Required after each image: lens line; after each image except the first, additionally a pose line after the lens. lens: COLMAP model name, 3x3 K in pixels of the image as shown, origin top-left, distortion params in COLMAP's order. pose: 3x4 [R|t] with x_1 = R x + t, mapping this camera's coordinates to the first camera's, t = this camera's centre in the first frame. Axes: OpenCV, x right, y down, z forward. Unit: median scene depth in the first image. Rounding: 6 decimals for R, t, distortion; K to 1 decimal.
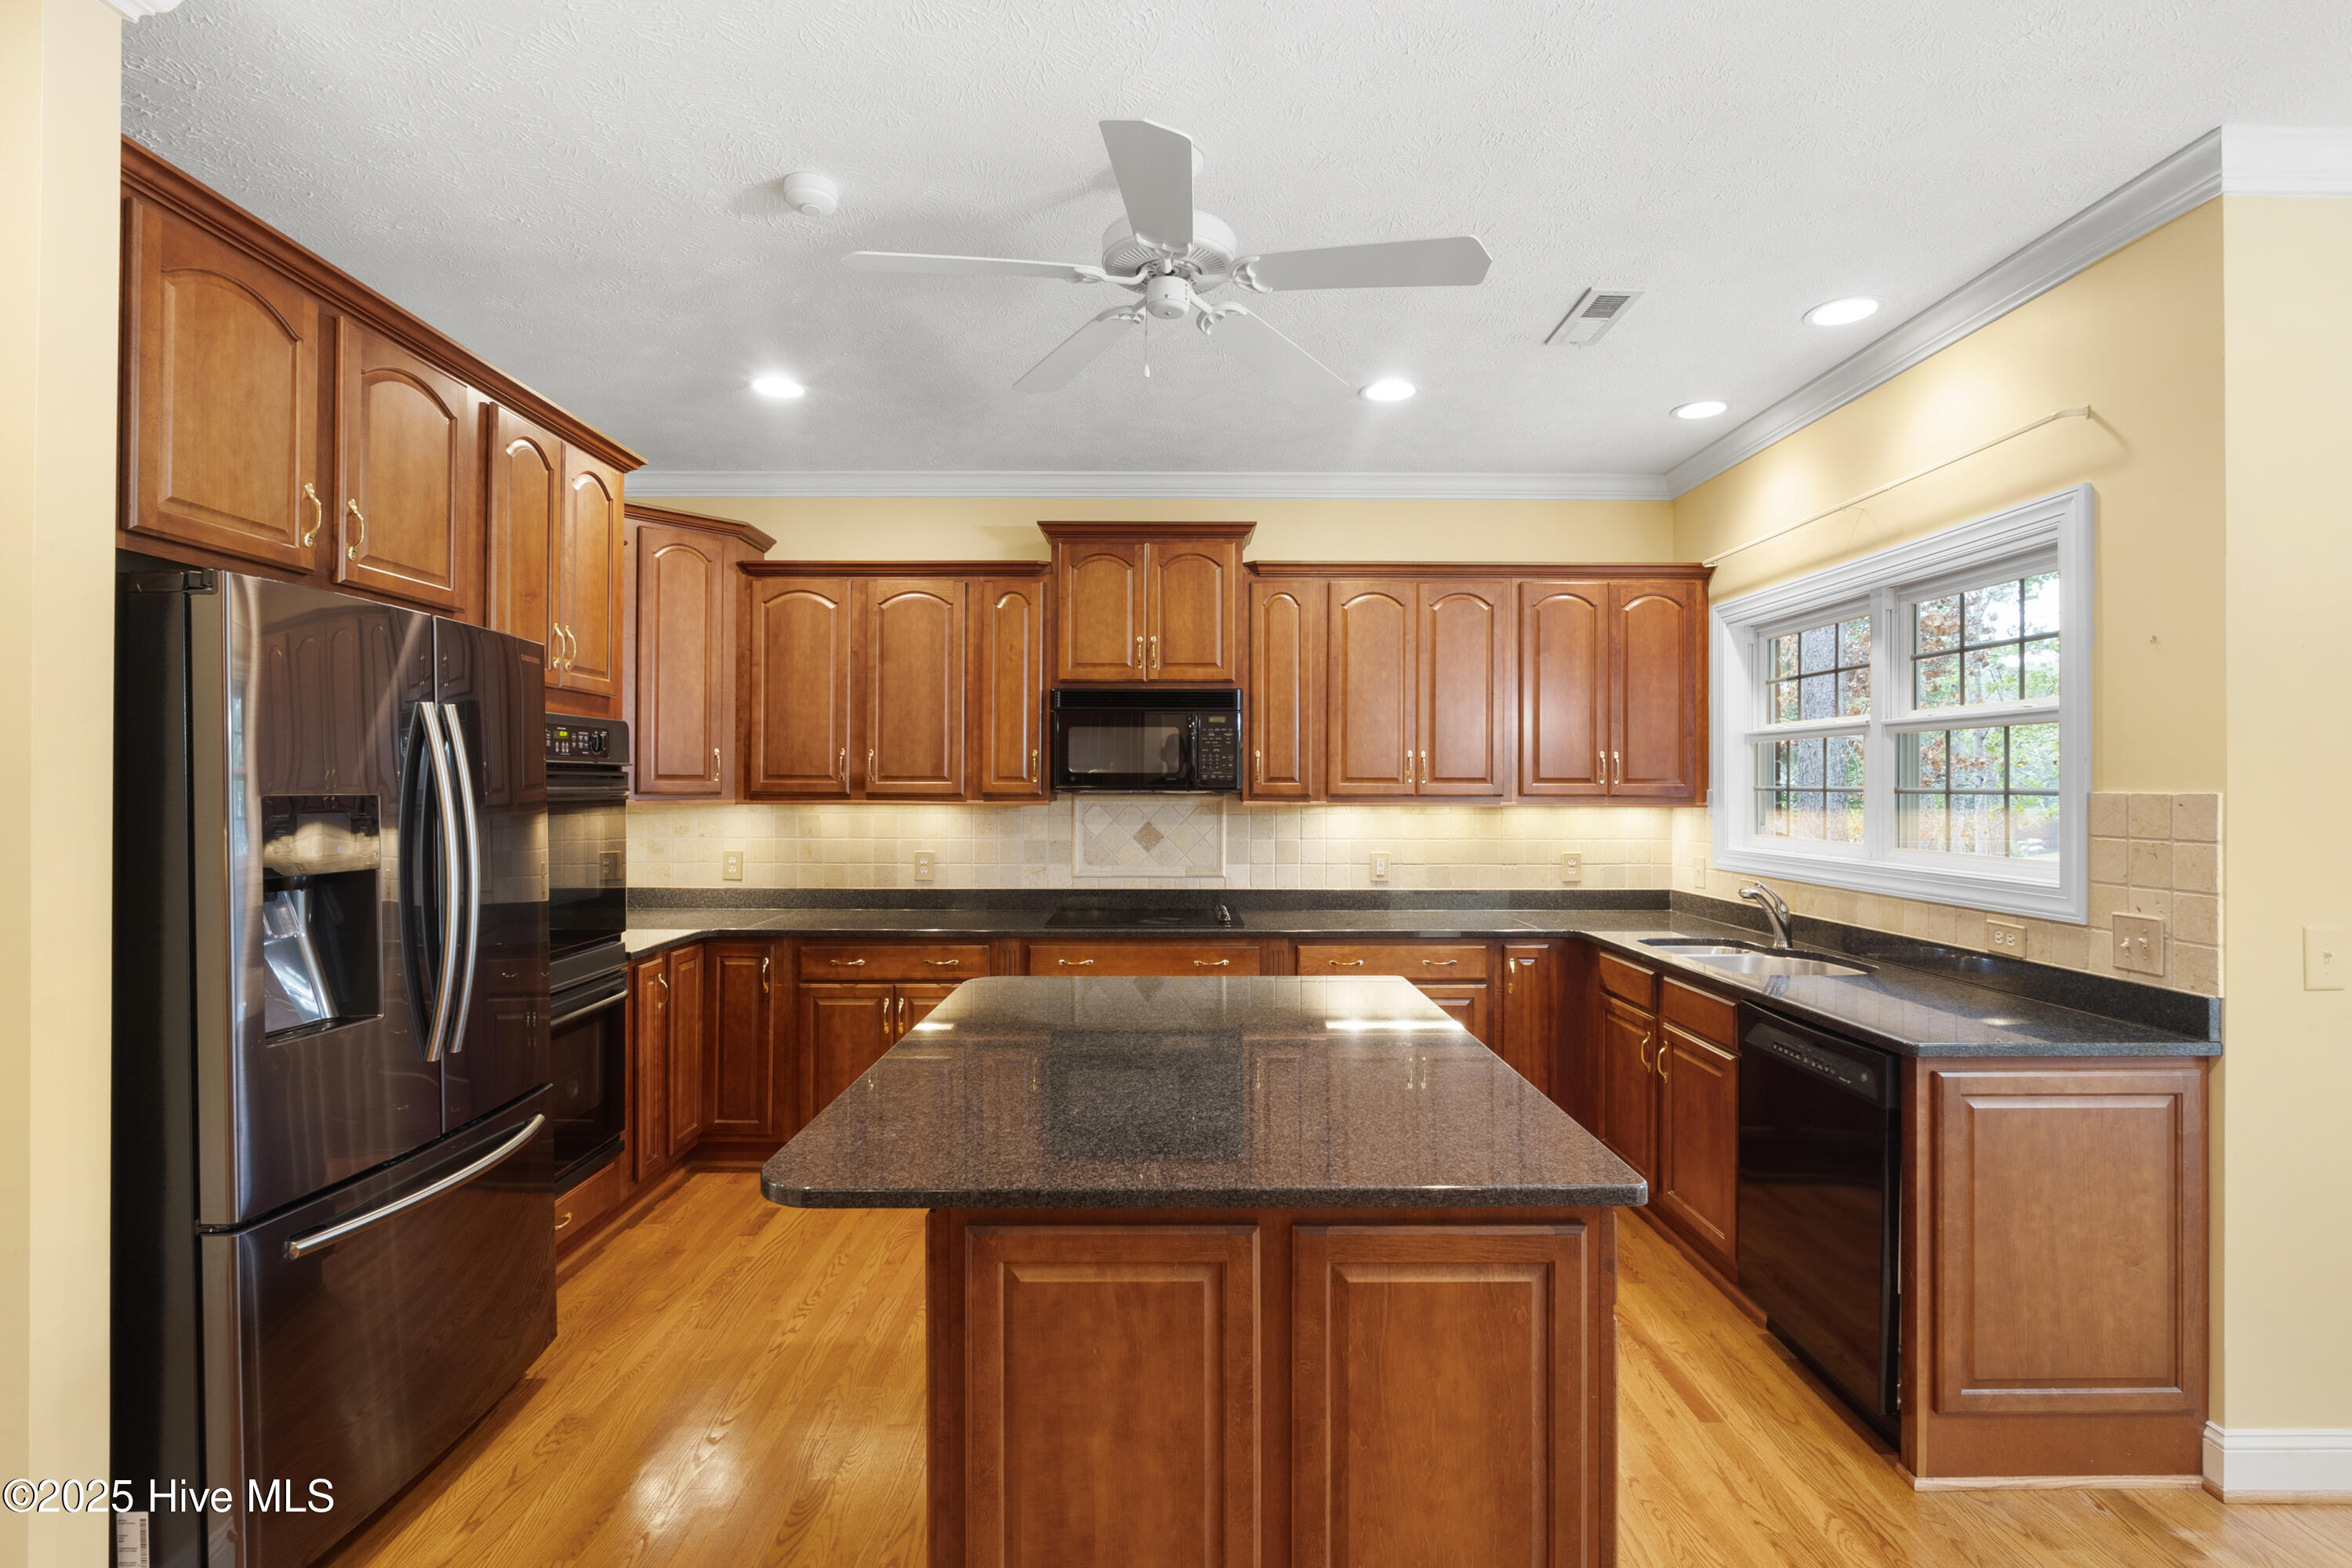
lens RADIAL K [[1082.2, 0, 1171.9], [0, 1082.2, 780.9], [0, 0, 1]] dist [-0.005706, -0.000014]
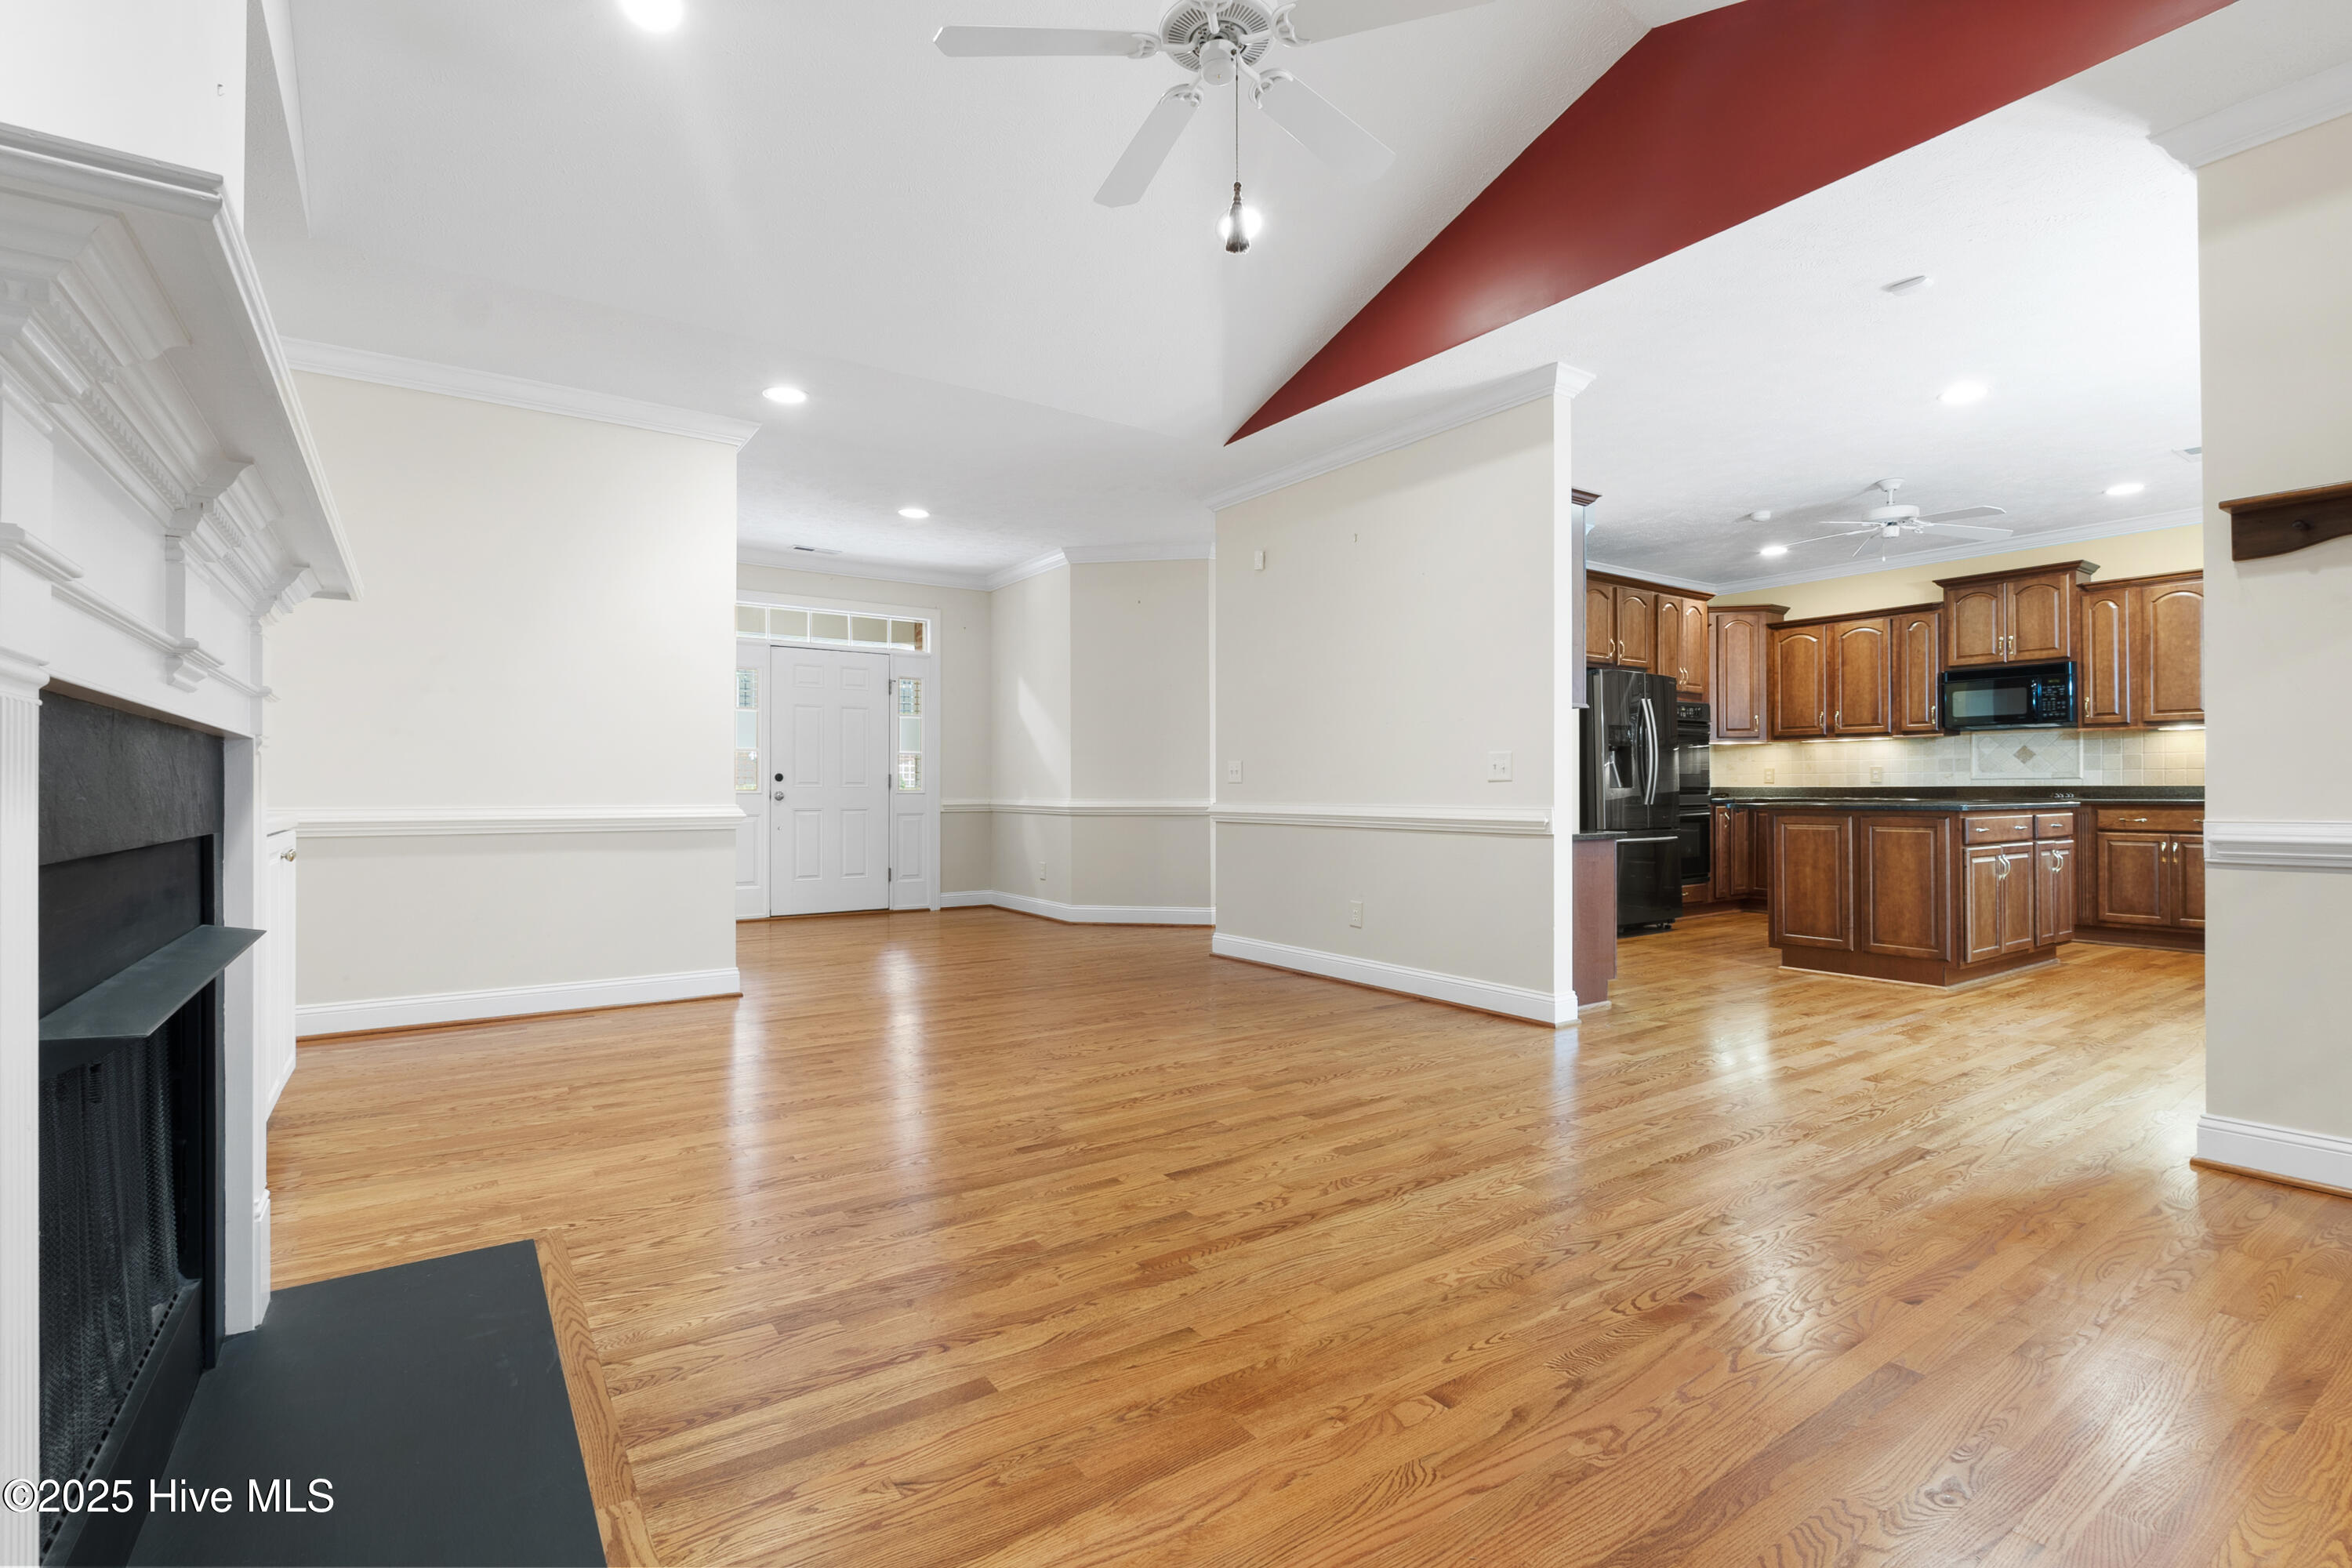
lens RADIAL K [[1082.2, 0, 1168.7], [0, 1082.2, 788.3], [0, 0, 1]] dist [-0.005706, -0.000014]
pose [[0.565129, -0.004957, -0.824988, 0.769927], [0.009797, 0.999952, 0.000703, 0.115105], [0.824944, -0.008480, 0.565150, -1.306304]]
